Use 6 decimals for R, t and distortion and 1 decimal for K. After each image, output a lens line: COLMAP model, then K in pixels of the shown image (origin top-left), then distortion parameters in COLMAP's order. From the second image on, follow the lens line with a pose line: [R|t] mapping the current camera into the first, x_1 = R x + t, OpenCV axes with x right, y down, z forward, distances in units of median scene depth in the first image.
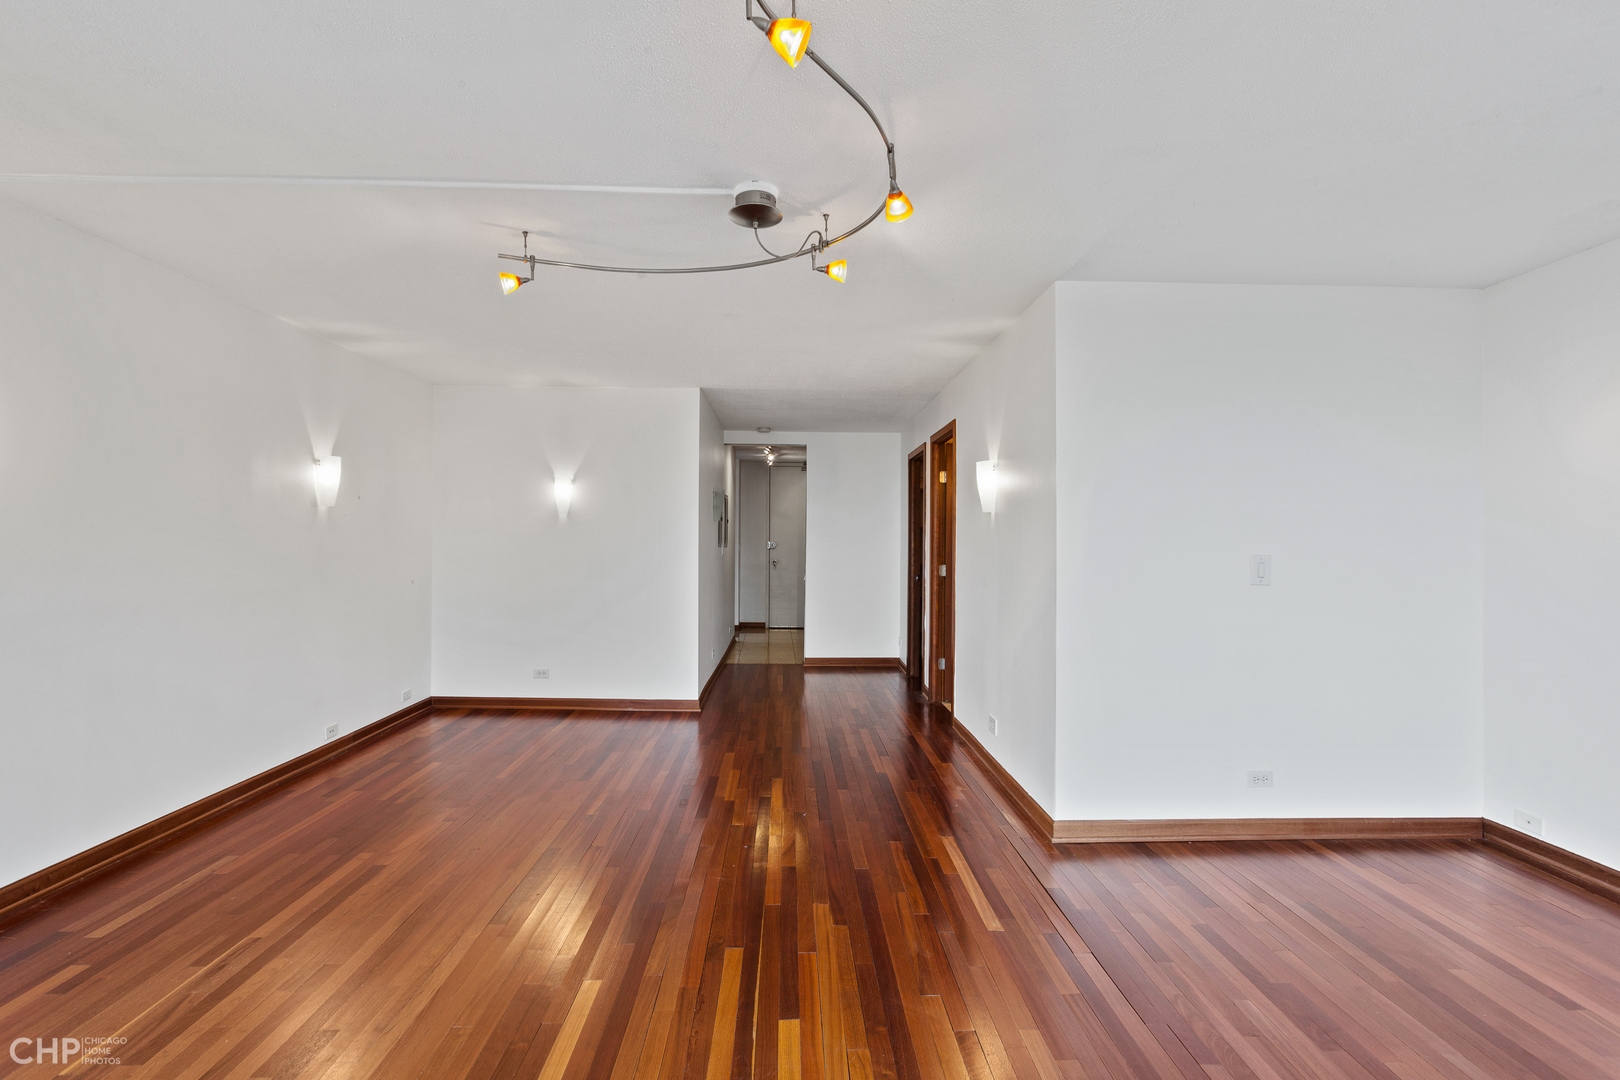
lens RADIAL K [[733.7, 0, 812.5], [0, 733.7, 532.8], [0, 0, 1]] dist [-0.000891, 0.002350]
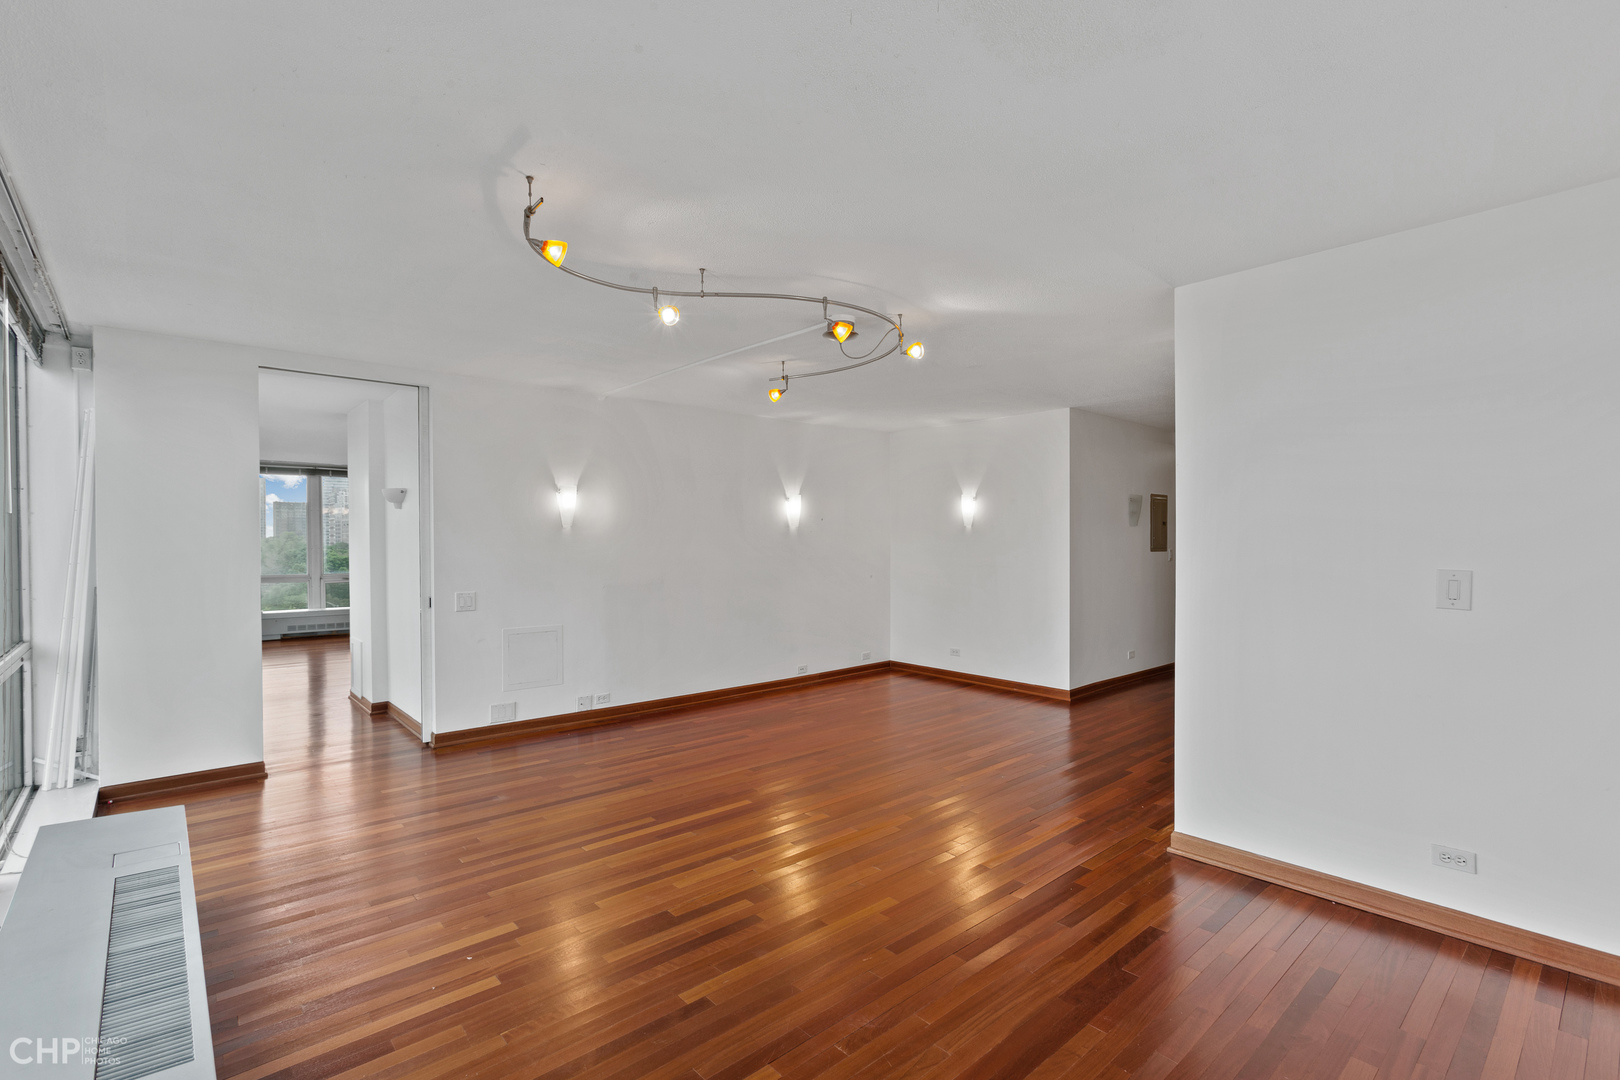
lens RADIAL K [[733.7, 0, 804.2], [0, 733.7, 539.8], [0, 0, 1]] dist [-0.000891, 0.002350]
pose [[0.648656, -0.008093, -0.761039, 0.758308], [0.014099, 0.999900, 0.001384, -0.012766], [0.760951, -0.011627, 0.648705, -0.024469]]
